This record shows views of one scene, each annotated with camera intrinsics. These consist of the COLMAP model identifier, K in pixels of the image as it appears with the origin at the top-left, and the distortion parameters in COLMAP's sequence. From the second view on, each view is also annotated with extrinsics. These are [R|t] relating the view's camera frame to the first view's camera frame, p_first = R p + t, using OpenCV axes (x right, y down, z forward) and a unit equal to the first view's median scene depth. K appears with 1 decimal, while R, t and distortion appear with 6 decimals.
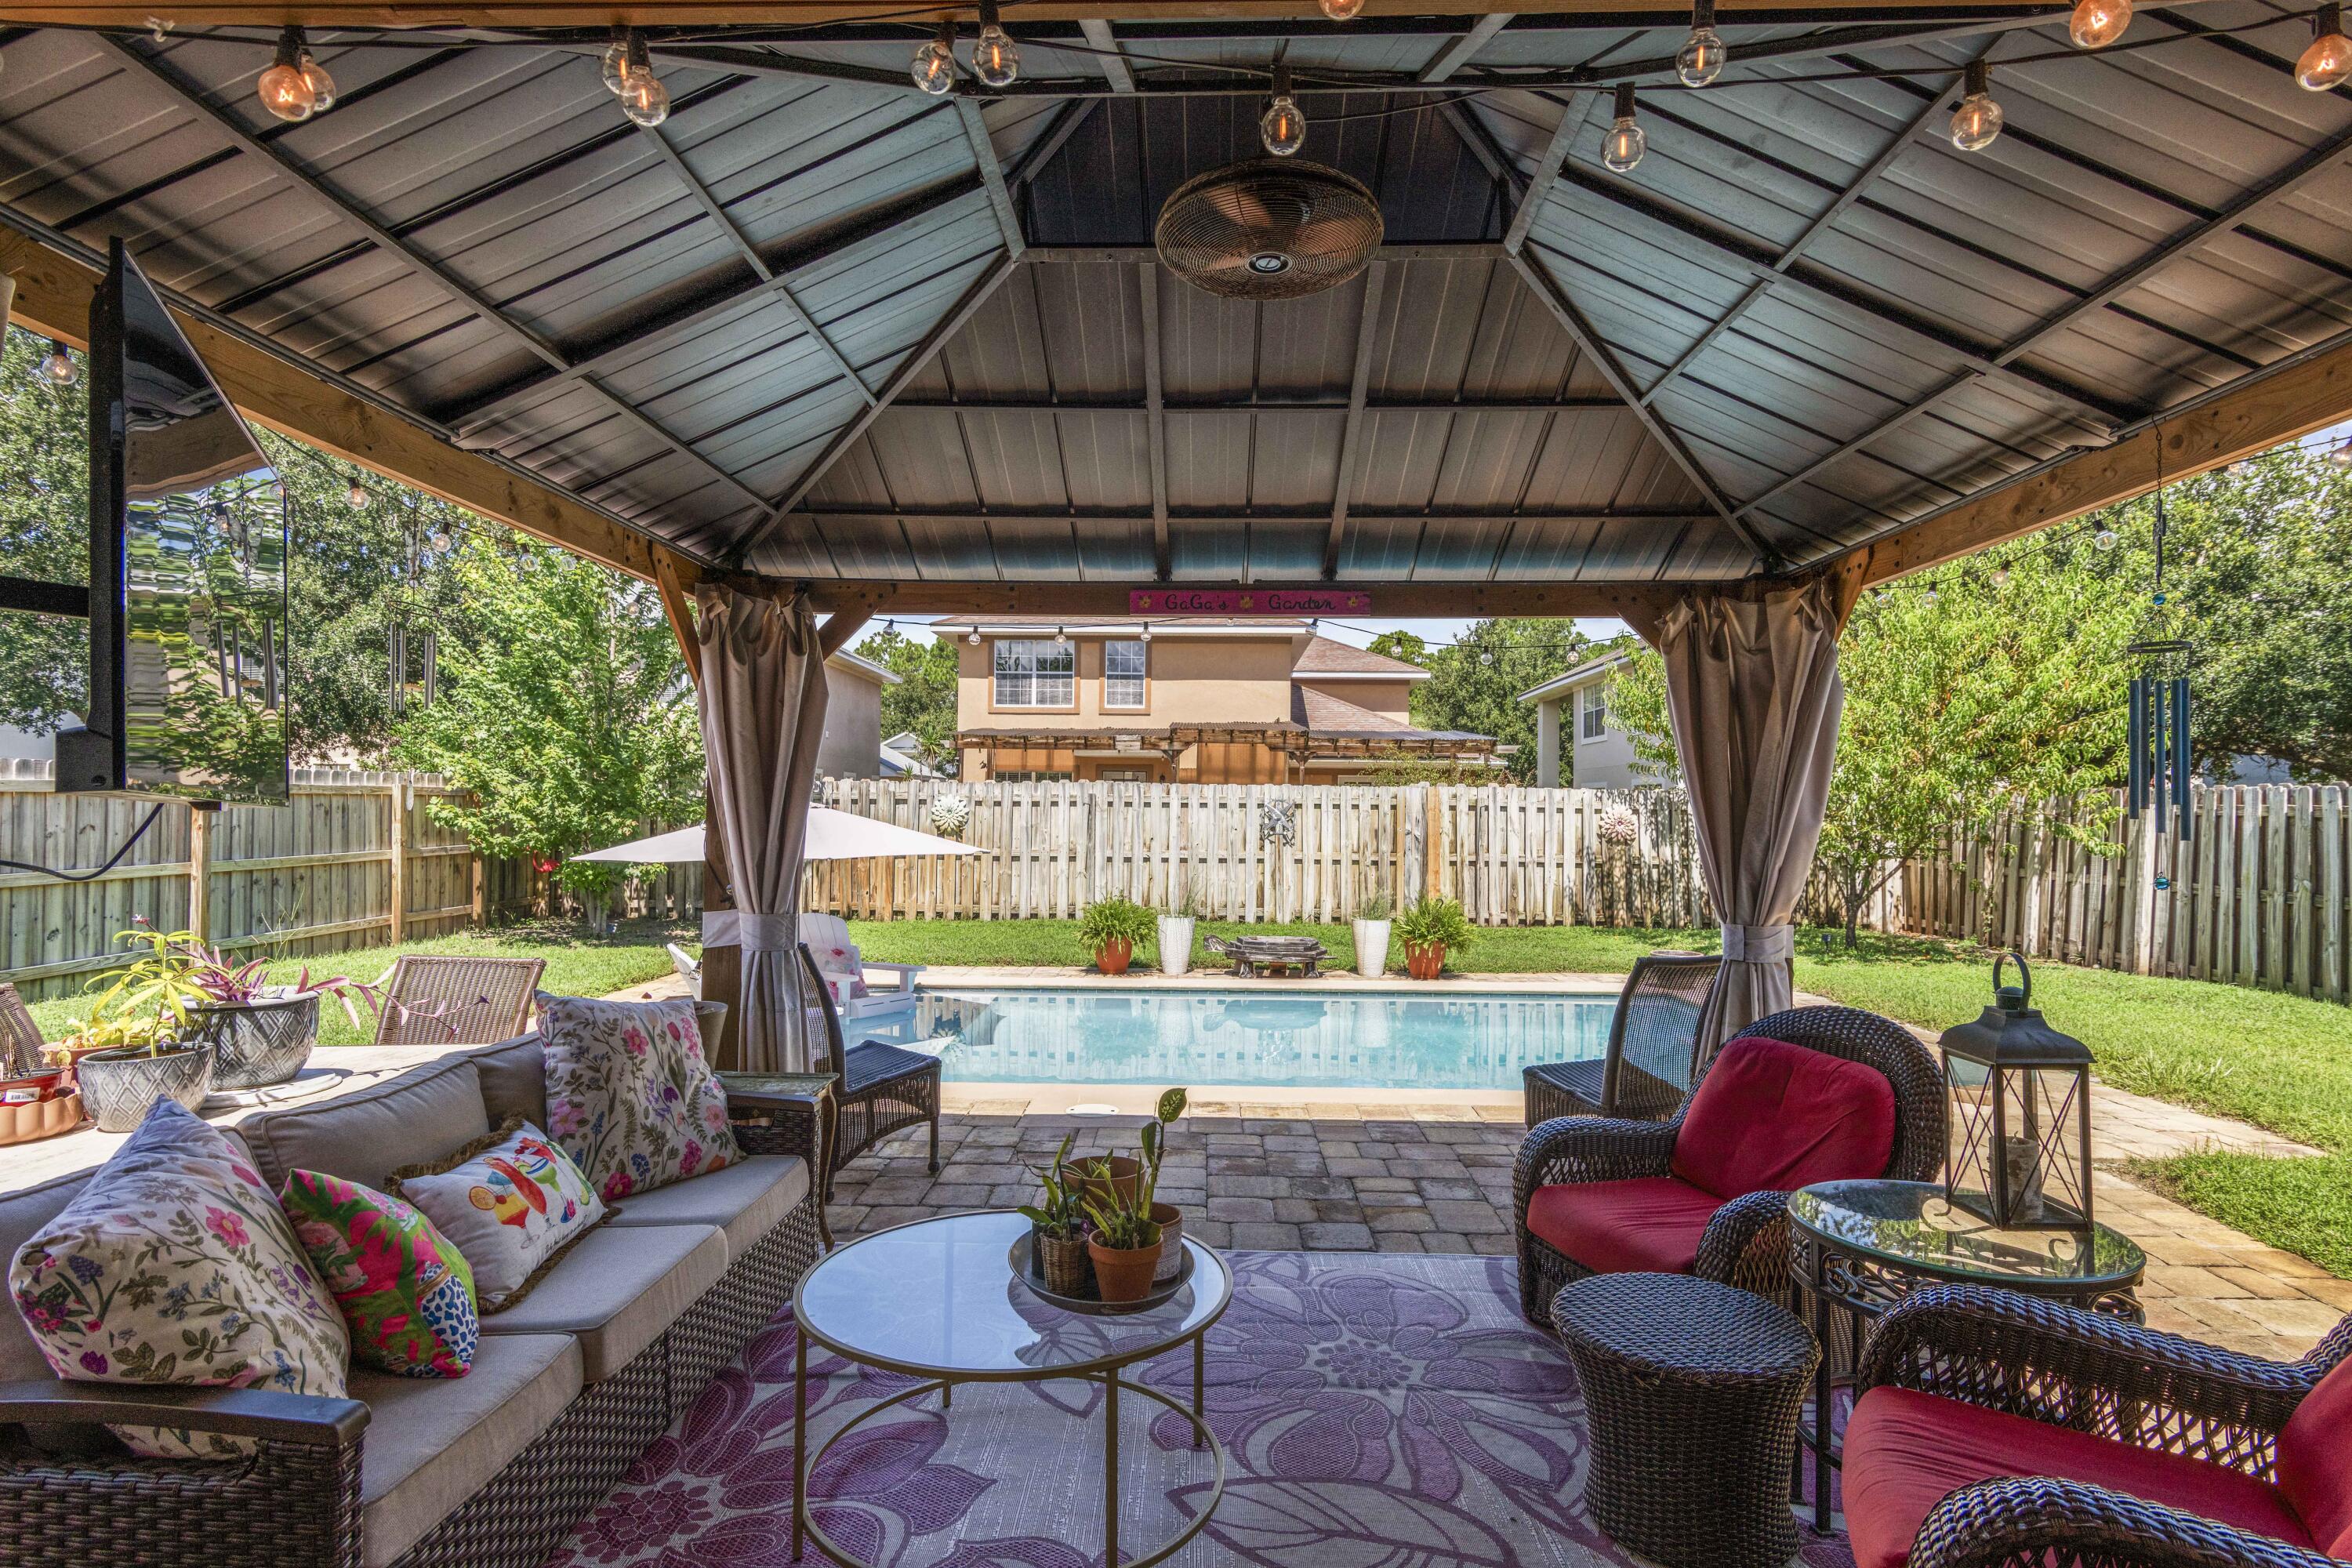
lens RADIAL K [[1175.7, 0, 1159.5], [0, 1175.7, 789.9], [0, 0, 1]] dist [0.000352, 0.000138]
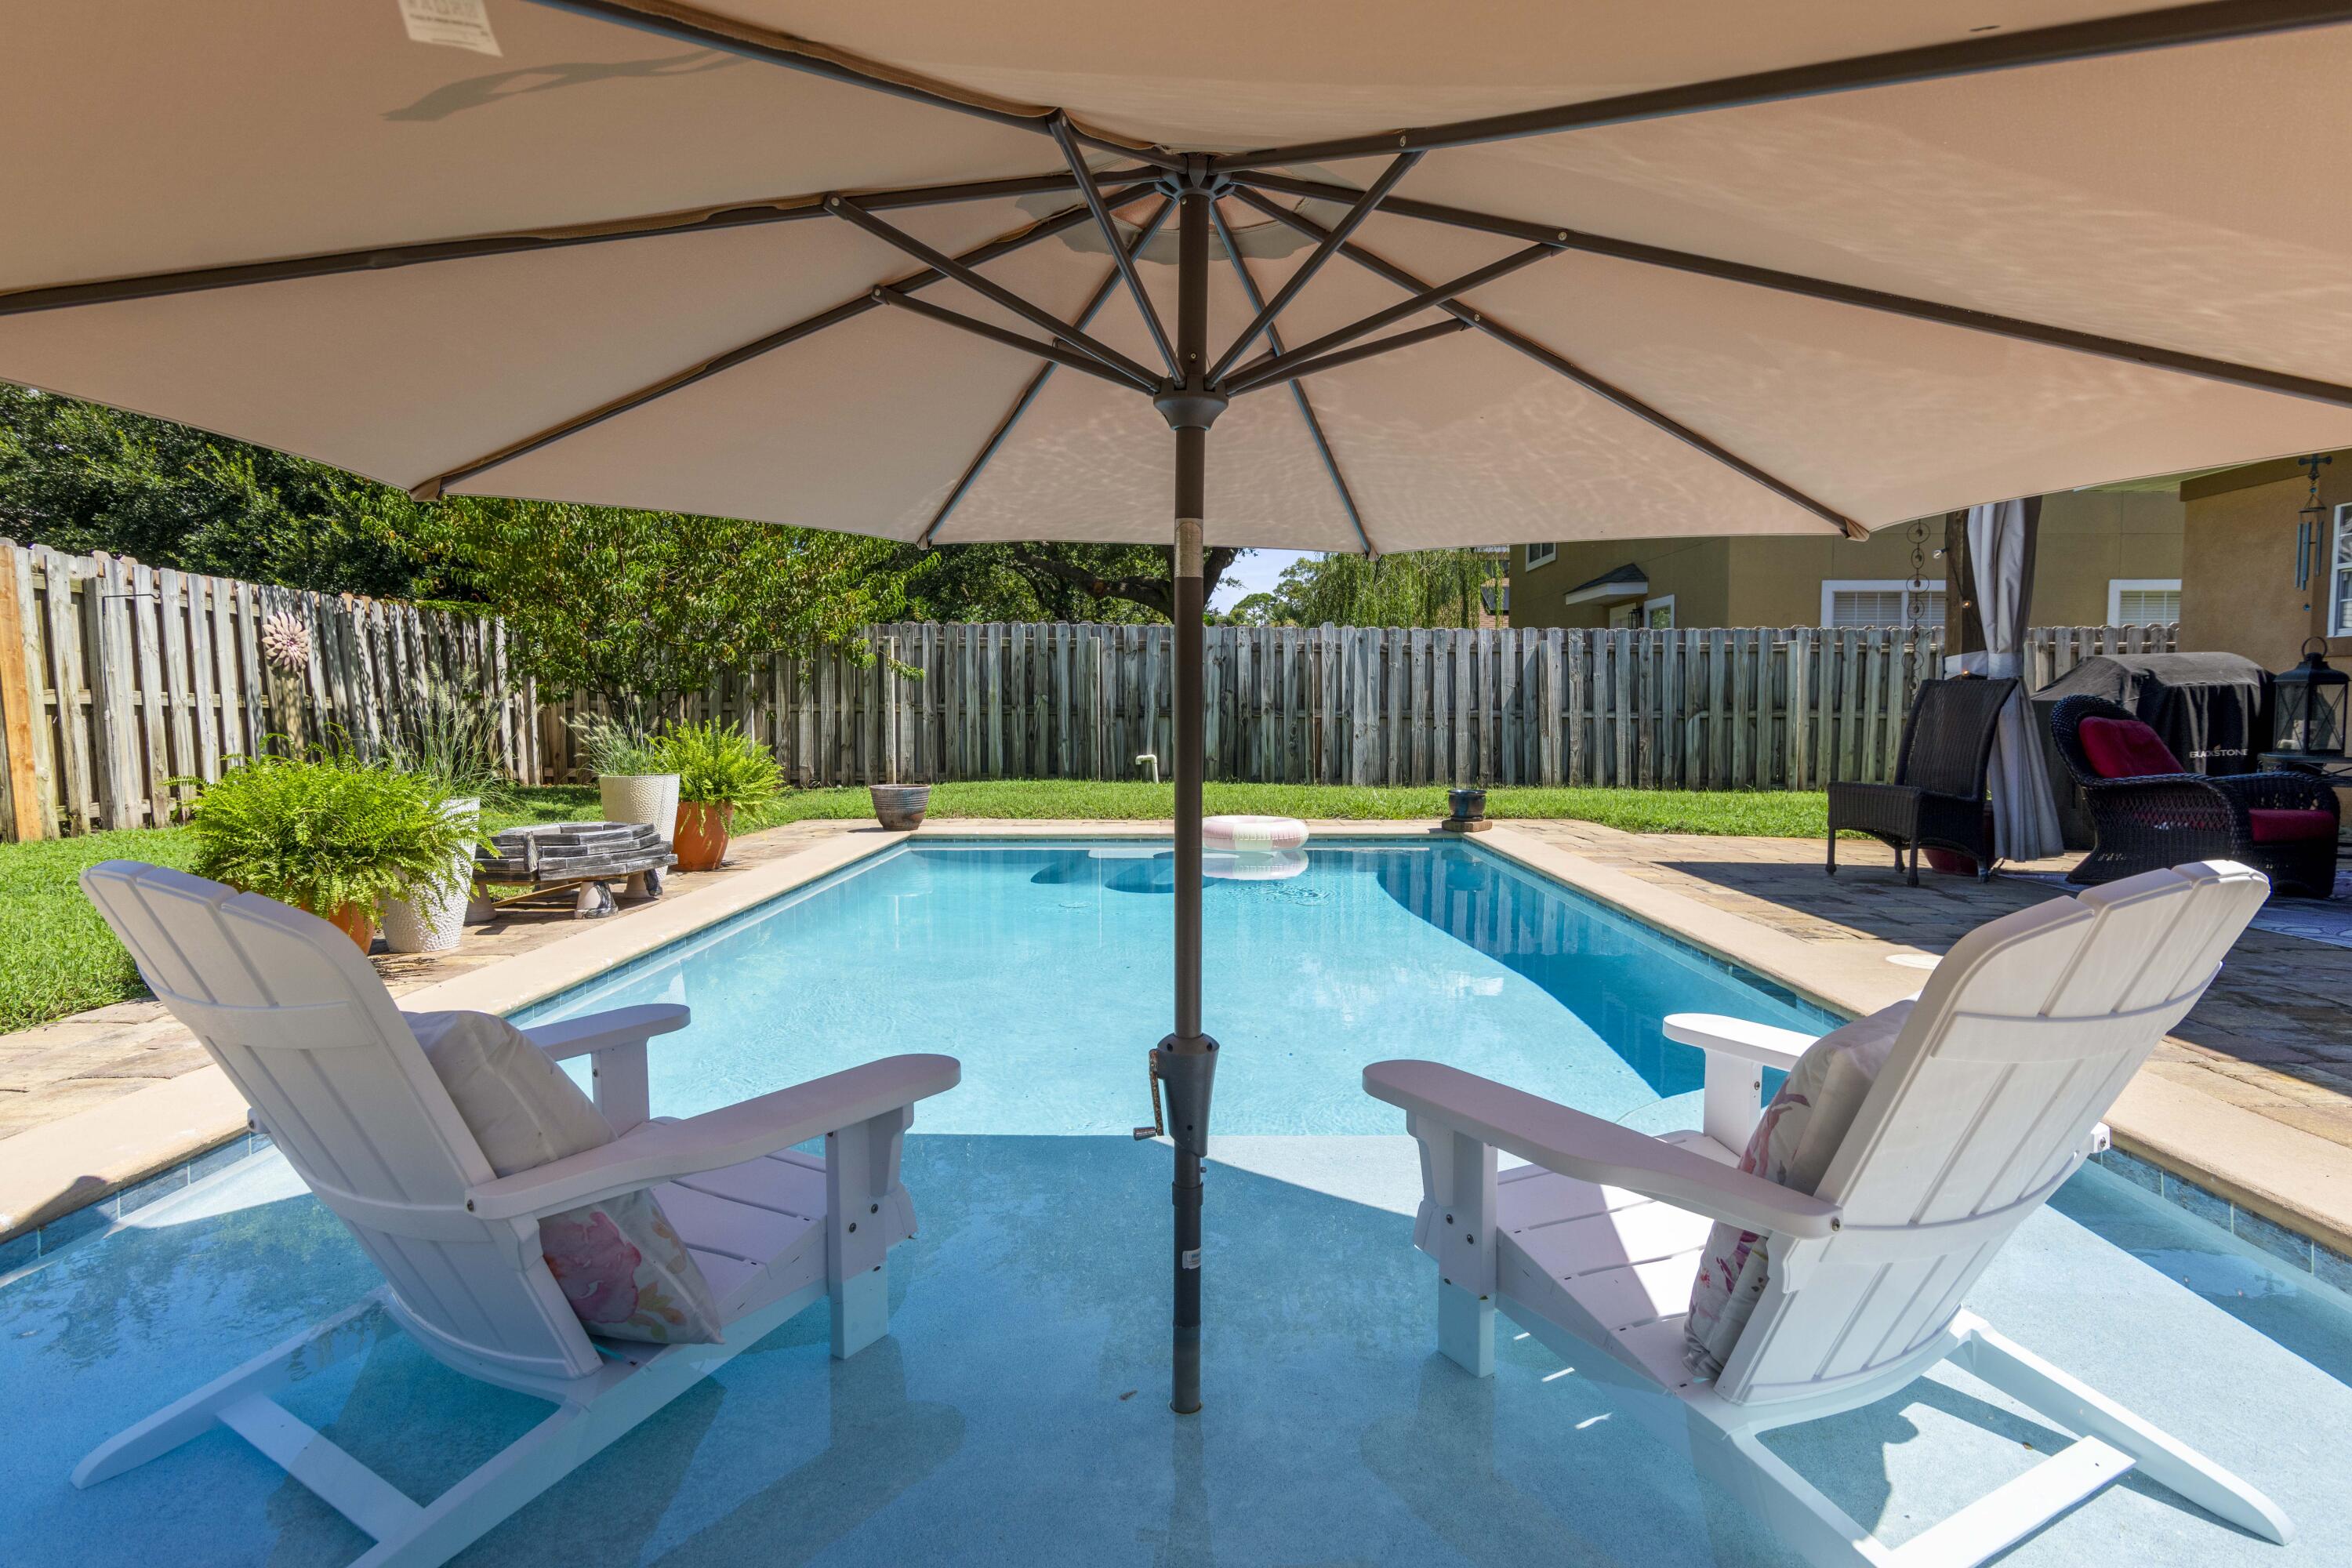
lens RADIAL K [[1248.7, 0, 1178.7], [0, 1248.7, 828.5], [0, 0, 1]] dist [0.002494, 0.000082]
pose [[-0.011756, -0.102030, 0.994712, -0.277649], [-0.018453, 0.994633, 0.101804, 0.050155], [-0.999761, -0.017158, -0.013576, 0.539533]]
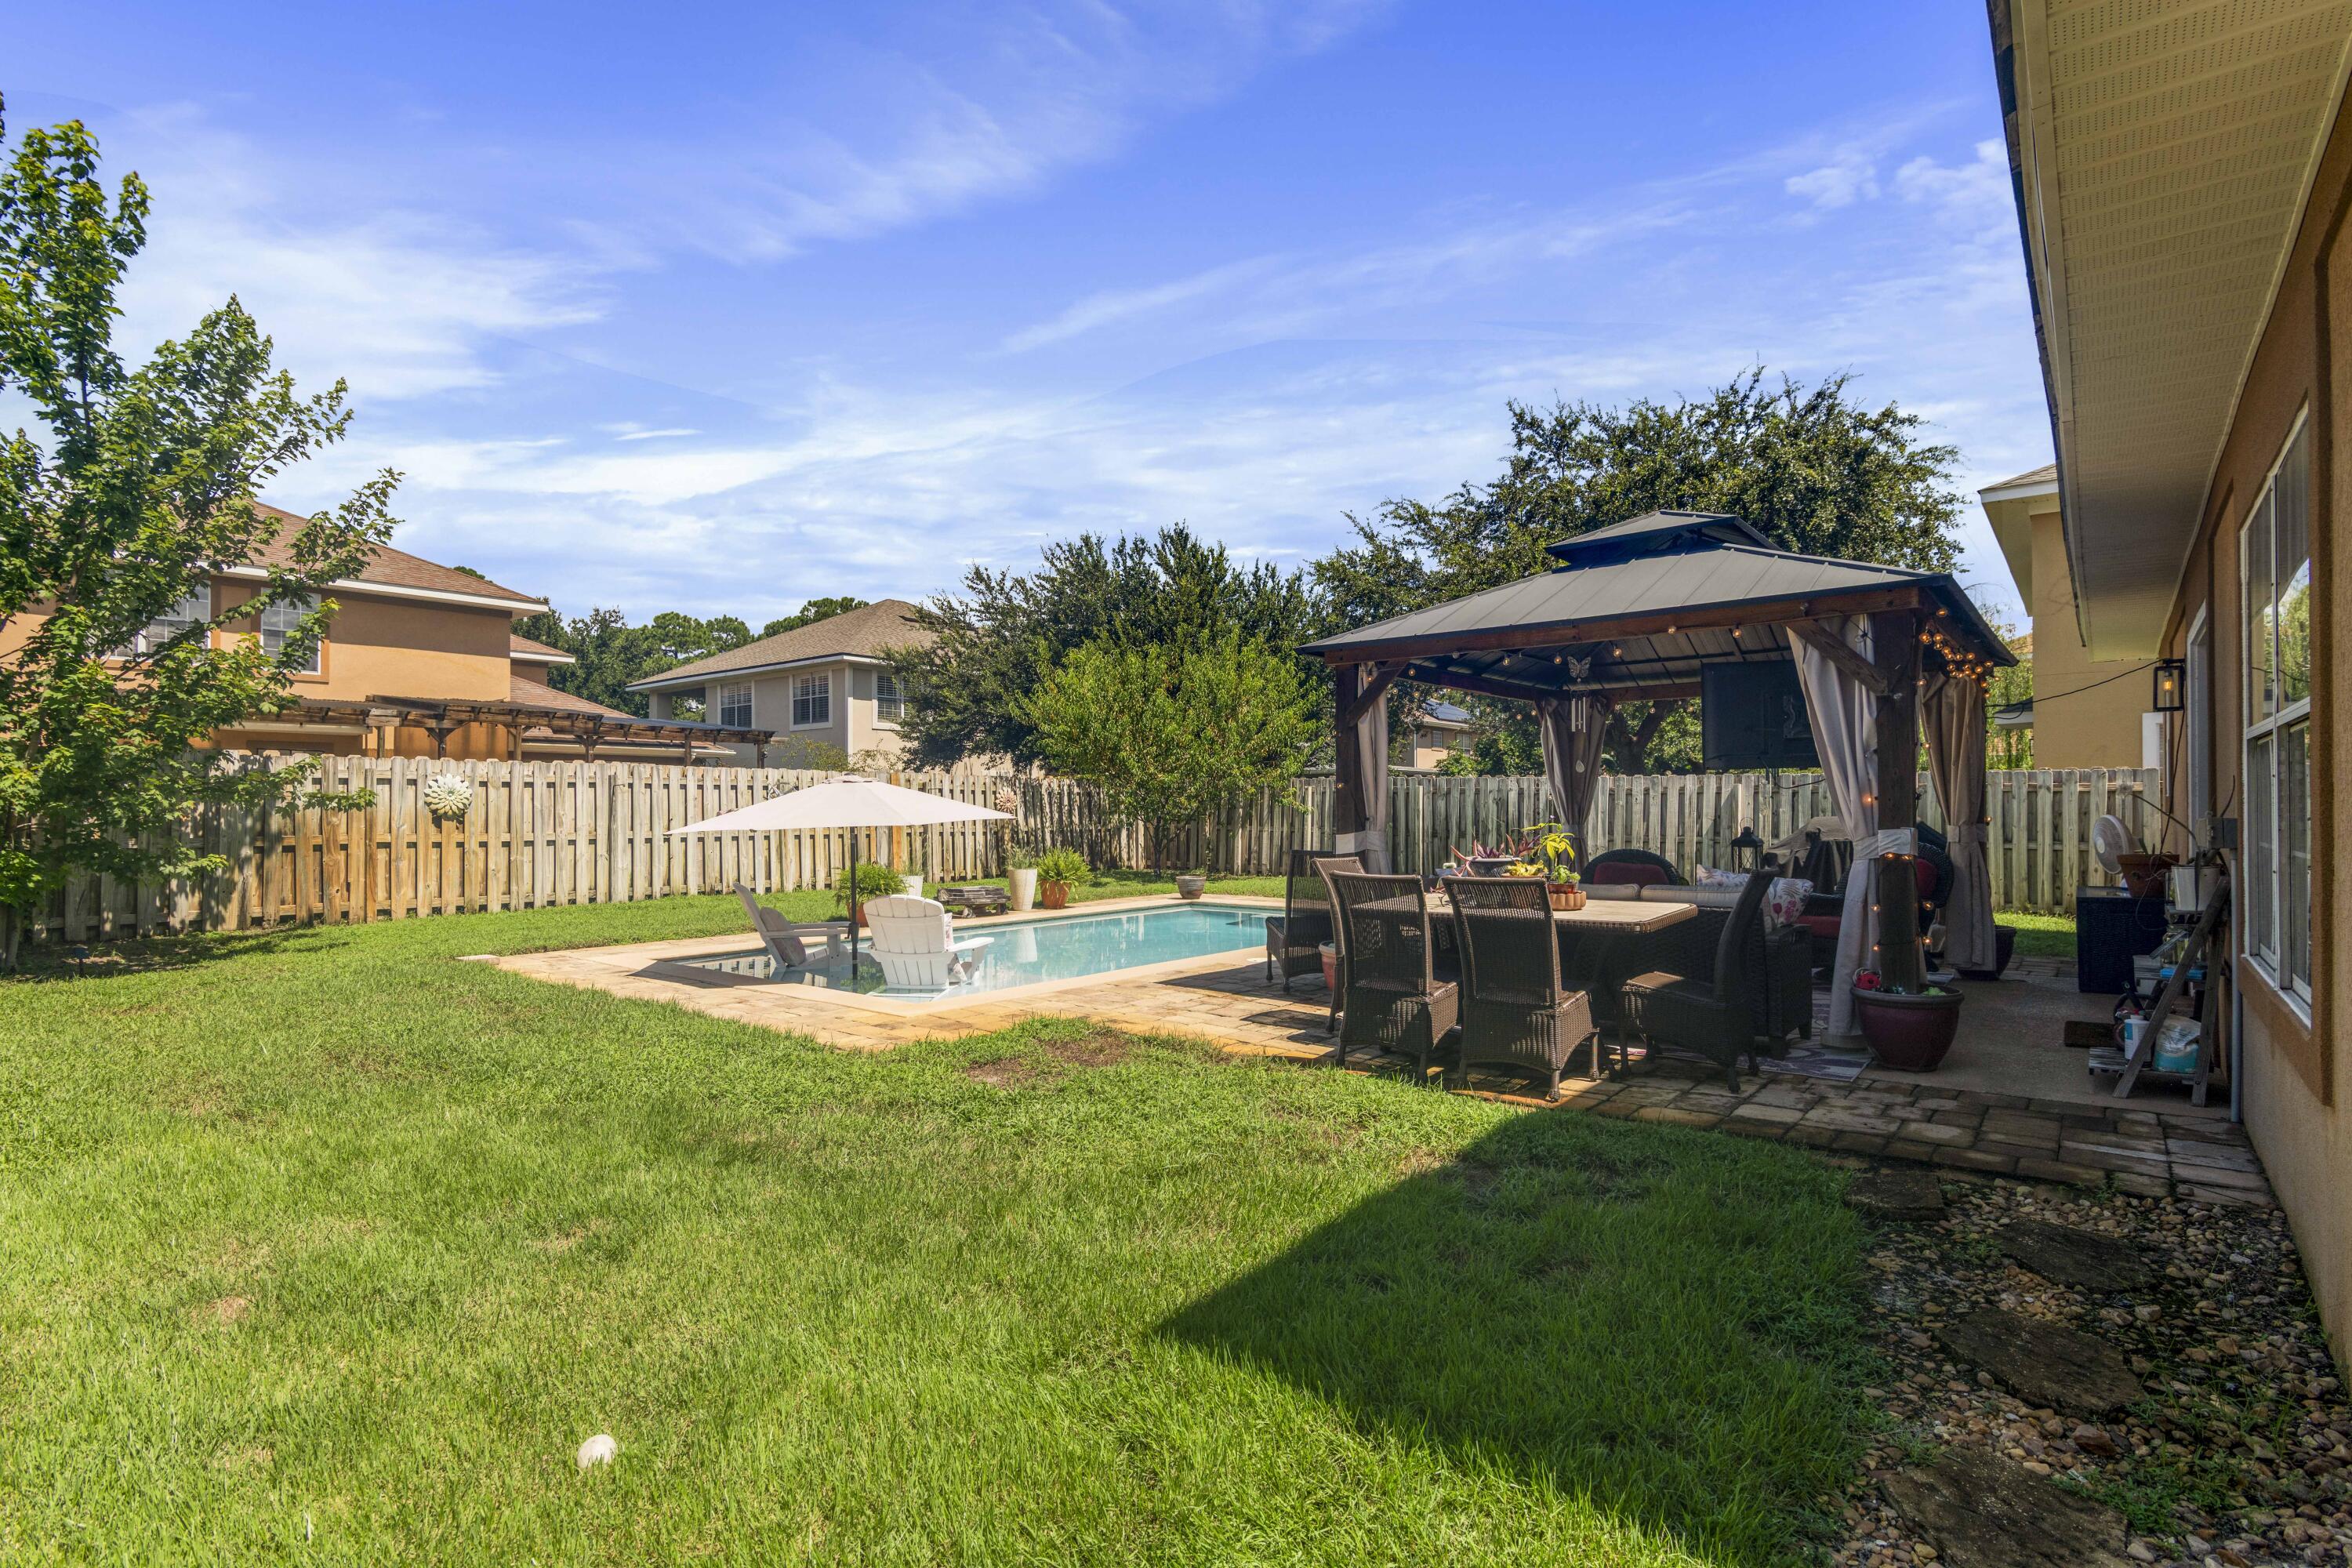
lens RADIAL K [[1158.7, 0, 1191.5], [0, 1158.7, 813.2], [0, 0, 1]] dist [0.004557, 0.000415]
pose [[0.604426, -0.015142, 0.796518, -0.544225], [-0.007843, 0.999658, 0.024955, 0.007185], [-0.796623, -0.021331, 0.604100, 0.023752]]
